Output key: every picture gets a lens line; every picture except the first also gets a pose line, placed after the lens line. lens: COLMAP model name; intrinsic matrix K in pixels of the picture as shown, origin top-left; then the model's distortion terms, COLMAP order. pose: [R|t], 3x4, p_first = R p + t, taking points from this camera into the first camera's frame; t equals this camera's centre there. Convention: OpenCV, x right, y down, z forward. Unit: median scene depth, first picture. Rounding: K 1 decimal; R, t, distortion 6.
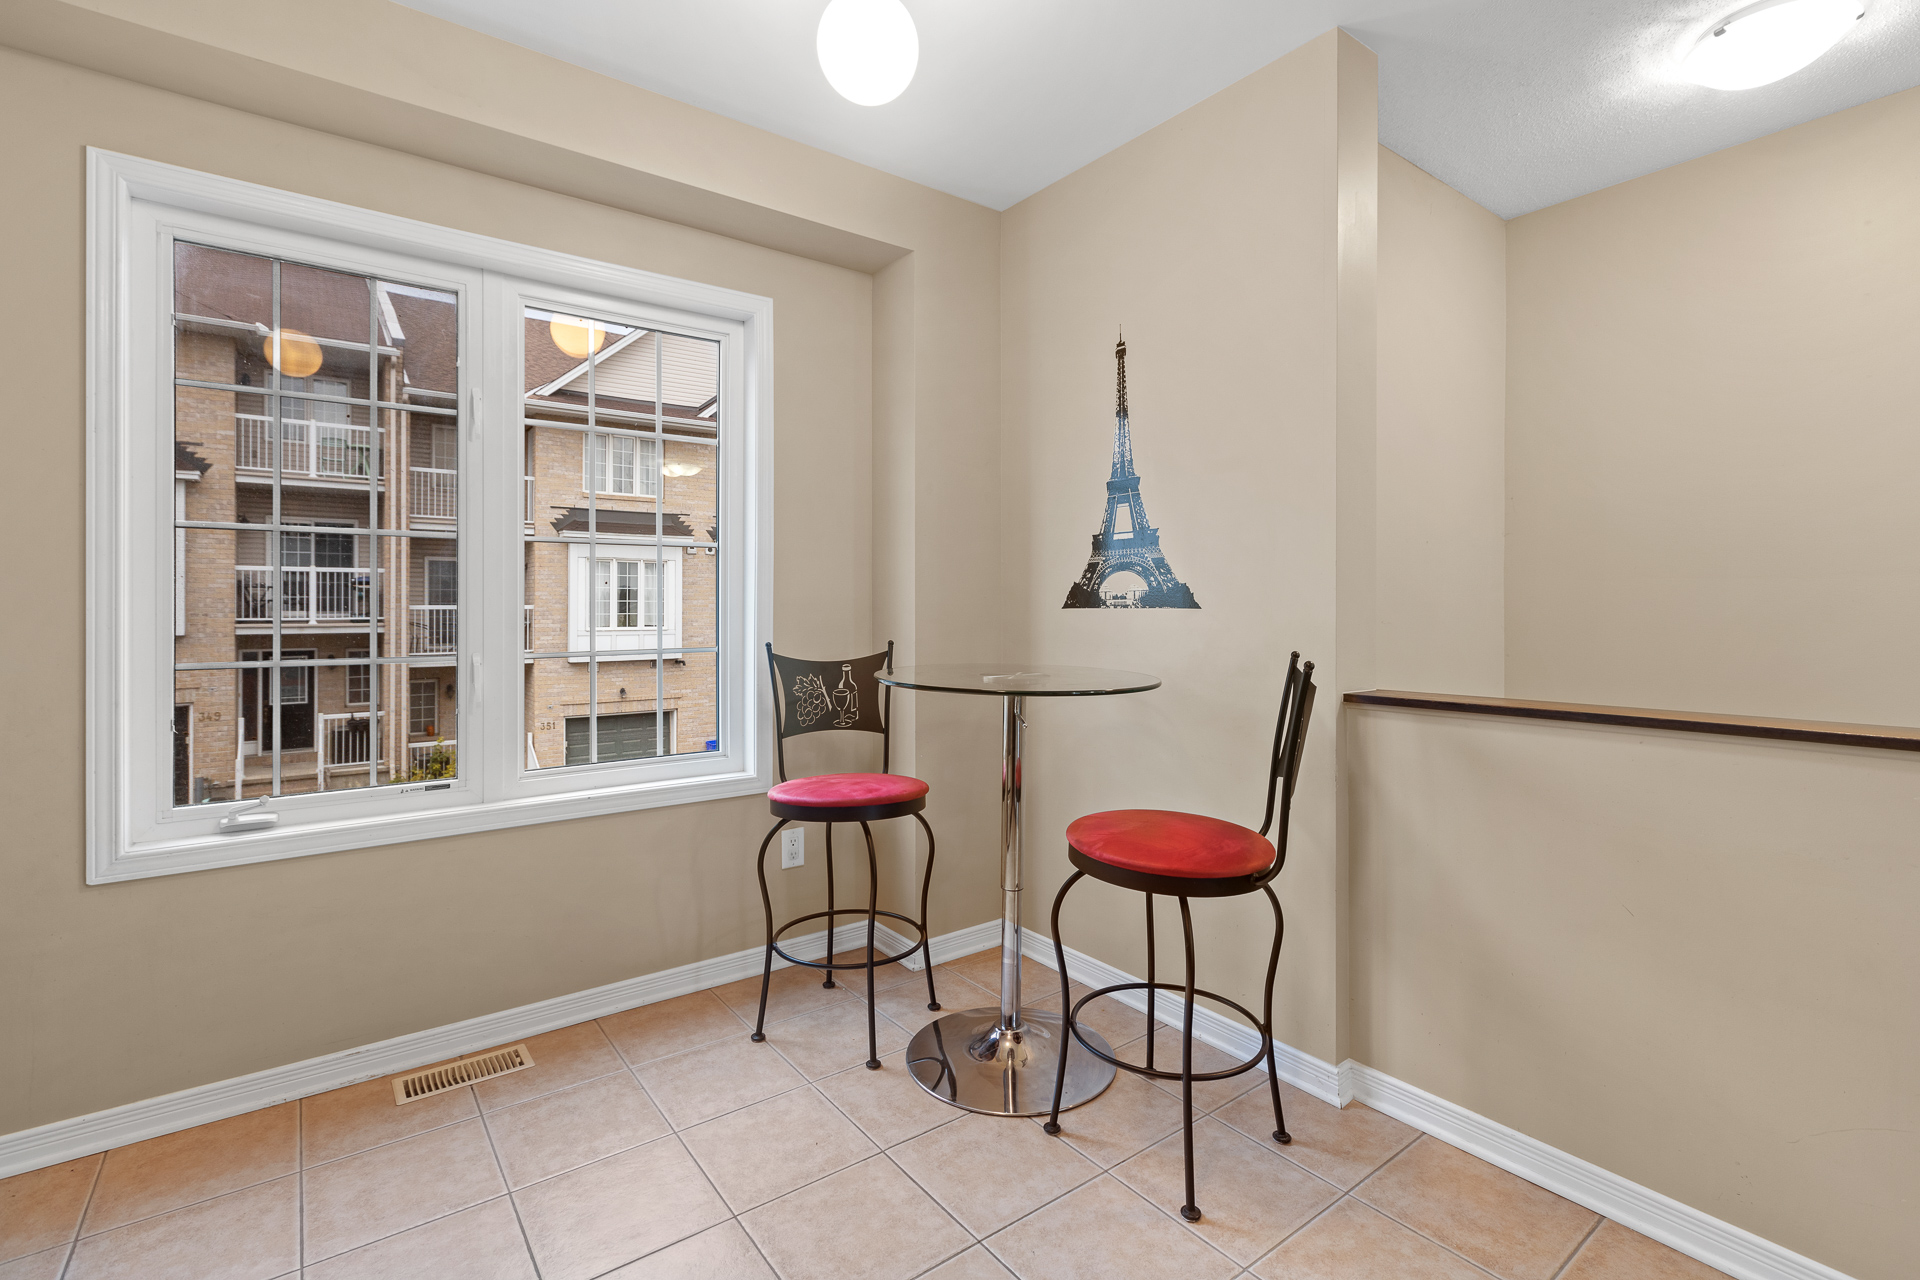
lens RADIAL K [[899.1, 0, 942.1], [0, 899.1, 606.0], [0, 0, 1]] dist [0.004072, -0.001205]
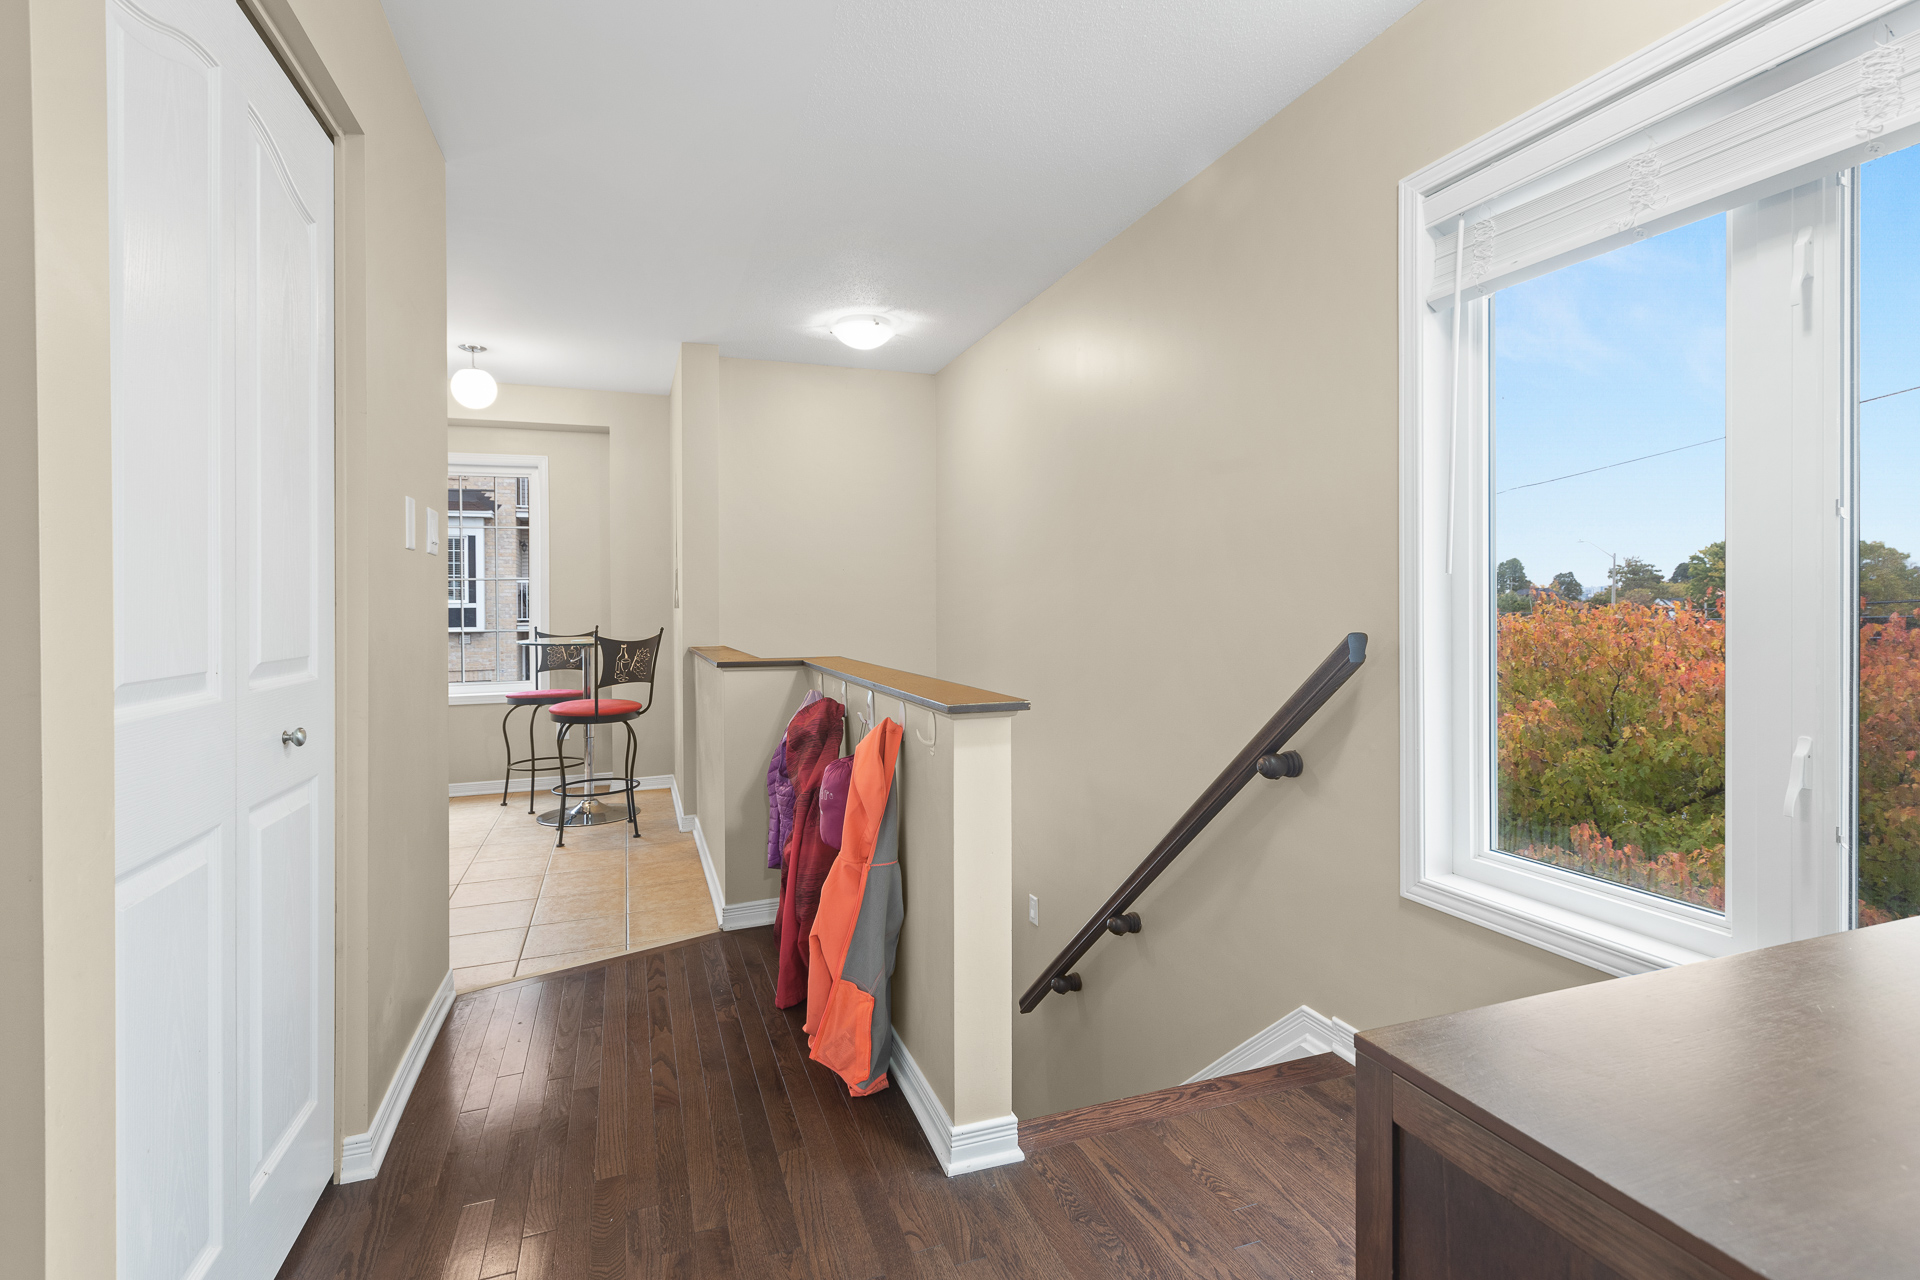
lens RADIAL K [[899.1, 0, 954.8], [0, 899.1, 603.3], [0, 0, 1]] dist [0.004072, -0.001205]
pose [[0.957614, -0.009977, -0.287882, 1.203033], [0.009286, 0.999950, -0.003766, 0.008596], [0.287905, 0.000933, 0.957658, -0.496381]]
